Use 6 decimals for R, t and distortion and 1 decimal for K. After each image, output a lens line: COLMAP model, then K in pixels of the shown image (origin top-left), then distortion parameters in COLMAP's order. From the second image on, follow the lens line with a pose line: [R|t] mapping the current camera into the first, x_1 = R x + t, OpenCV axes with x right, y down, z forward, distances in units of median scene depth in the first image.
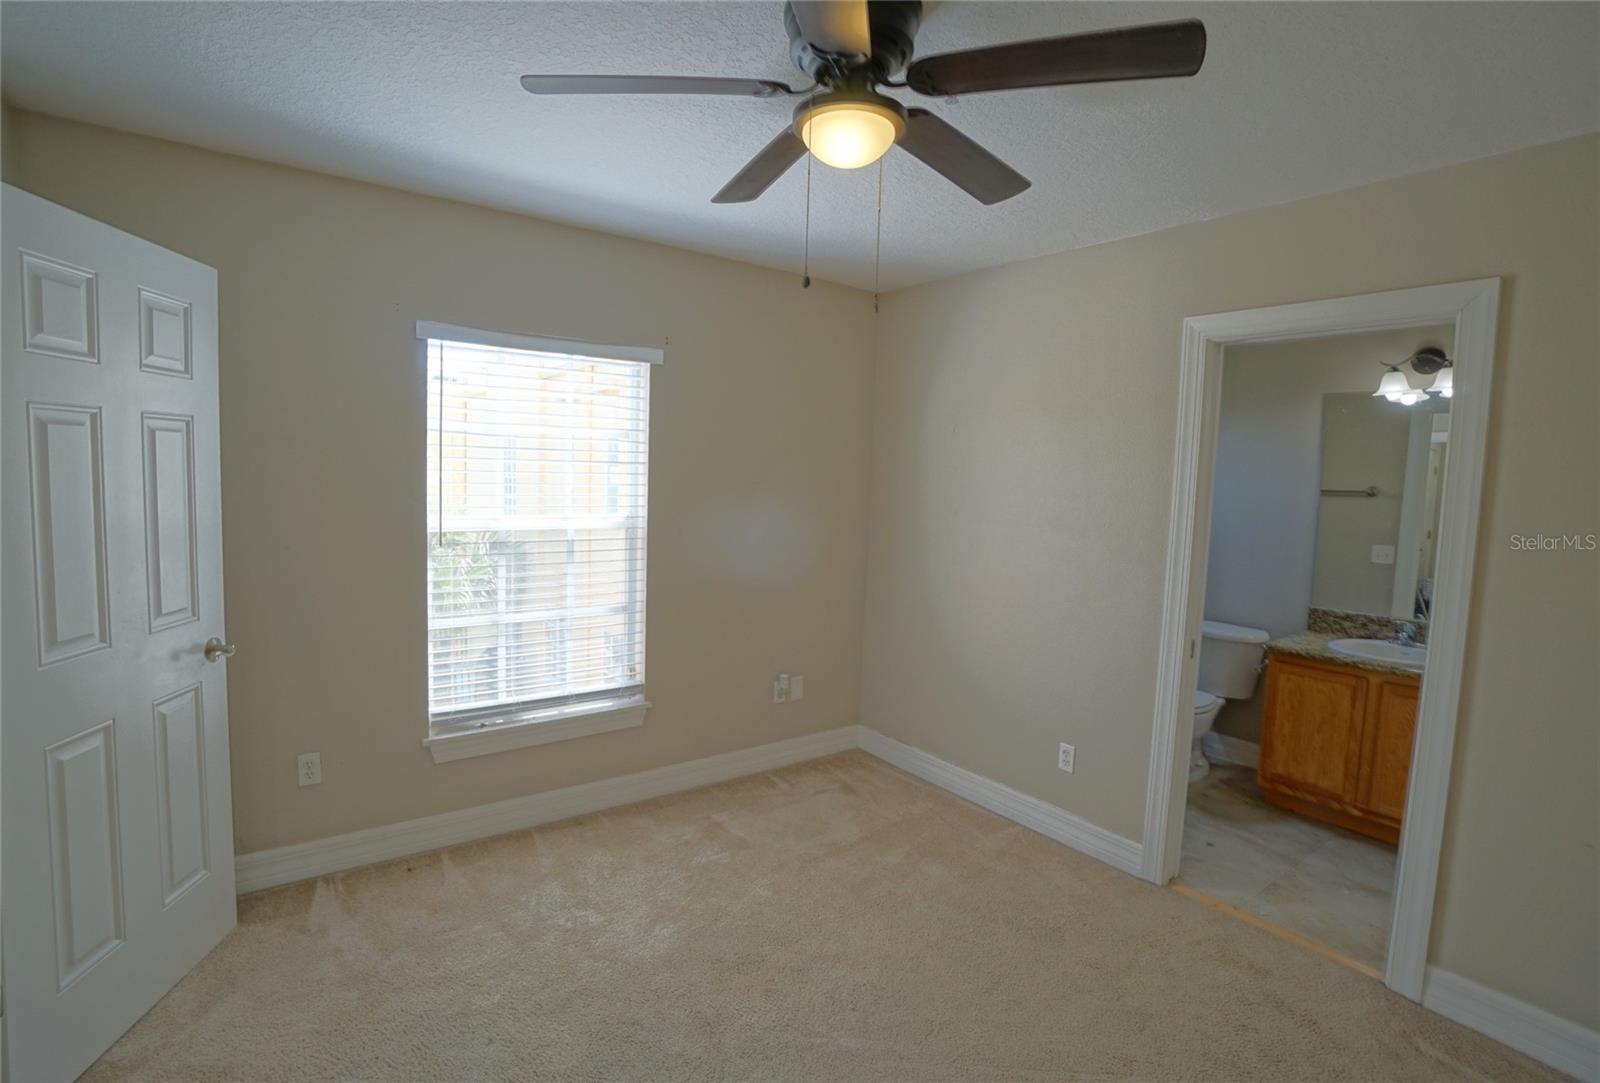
lens RADIAL K [[703.7, 0, 800.0], [0, 703.7, 541.5], [0, 0, 1]] dist [-0.100488, 0.026878]
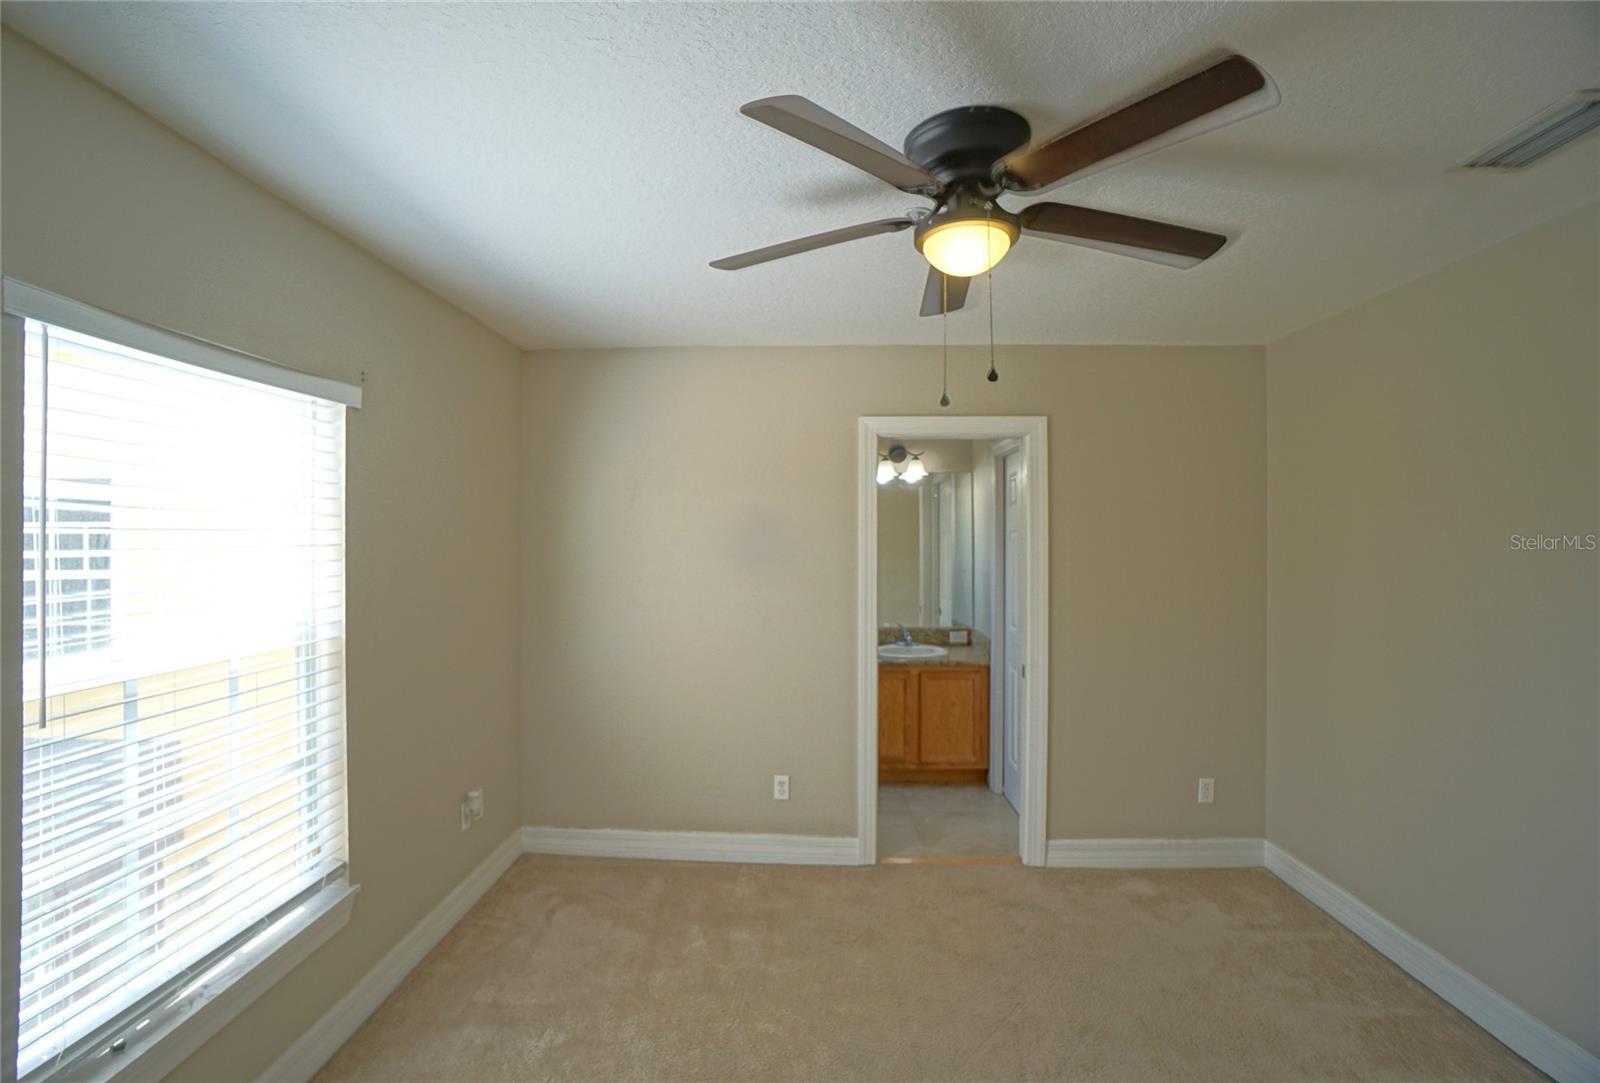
lens RADIAL K [[687.8, 0, 760.8], [0, 687.8, 533.5], [0, 0, 1]] dist [-0.080649, 0.023859]
pose [[0.647229, -0.027383, 0.761804, -0.482053], [0.080566, 0.996215, -0.032640, -0.071703], [-0.758027, 0.082501, 0.646985, 0.258725]]
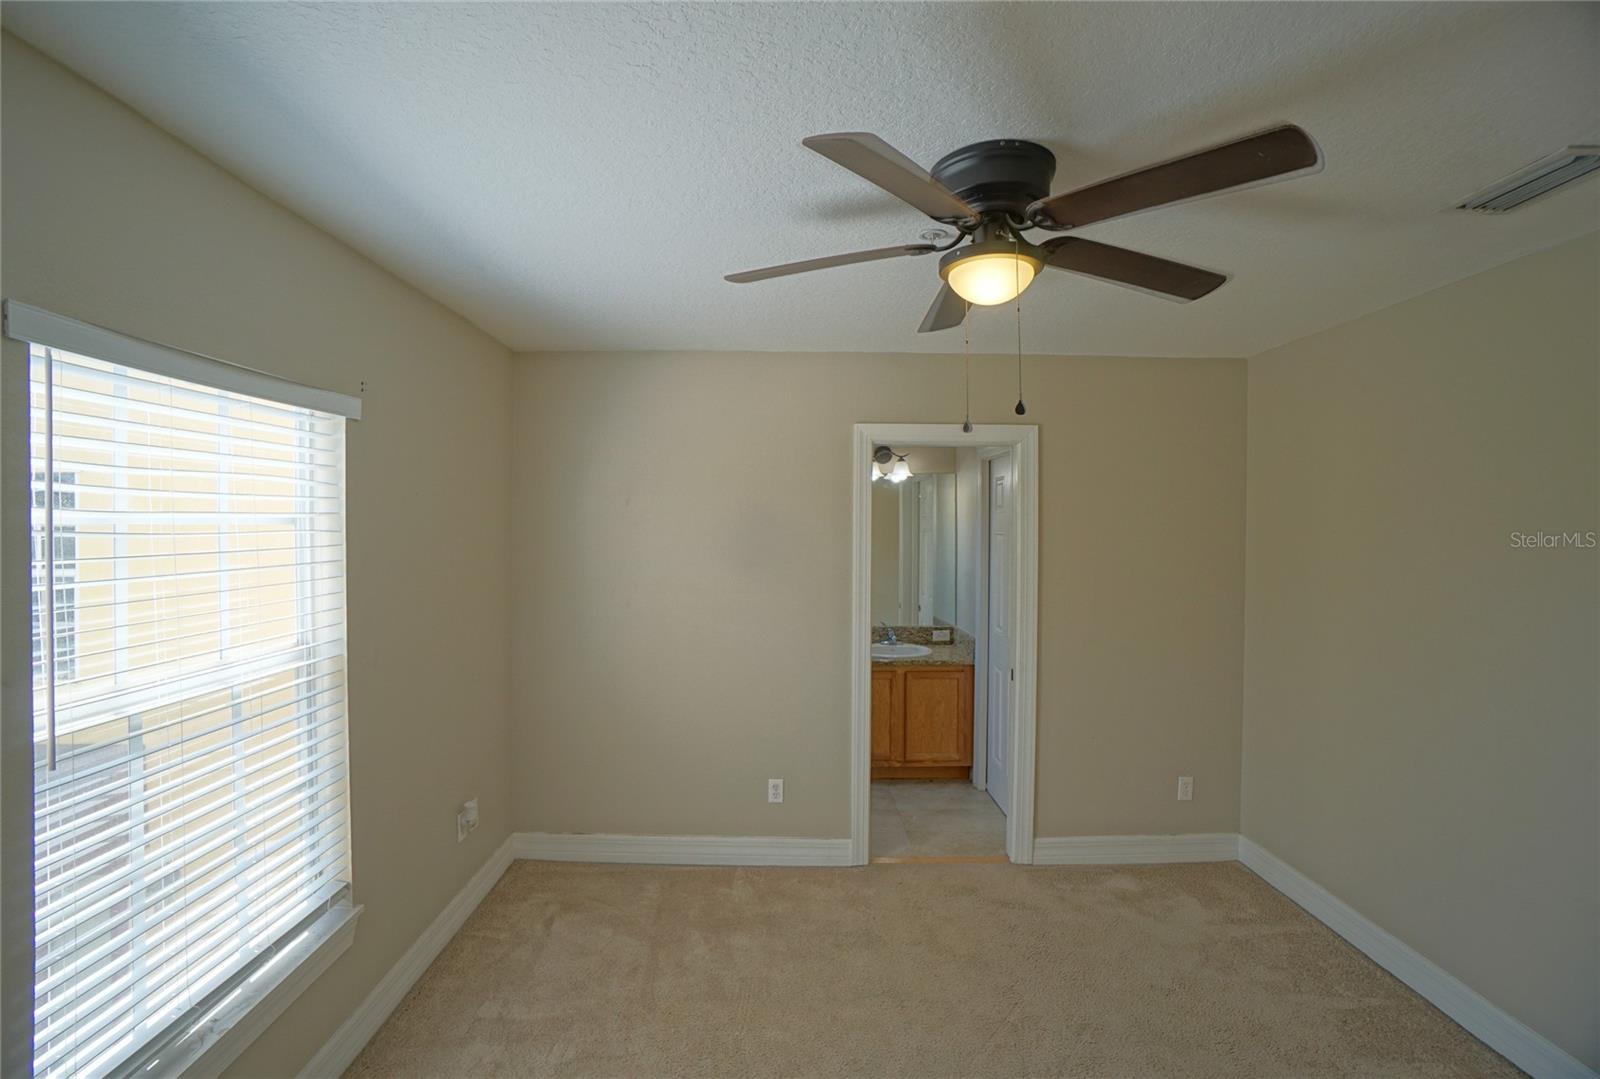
lens RADIAL K [[687.8, 0, 760.8], [0, 687.8, 531.5], [0, 0, 1]] dist [-0.080649, 0.023859]
pose [[0.610938, -0.037490, 0.790790, -0.510801], [0.078012, 0.996868, -0.013009, -0.106006], [-0.787825, 0.069639, 0.611949, 0.290190]]
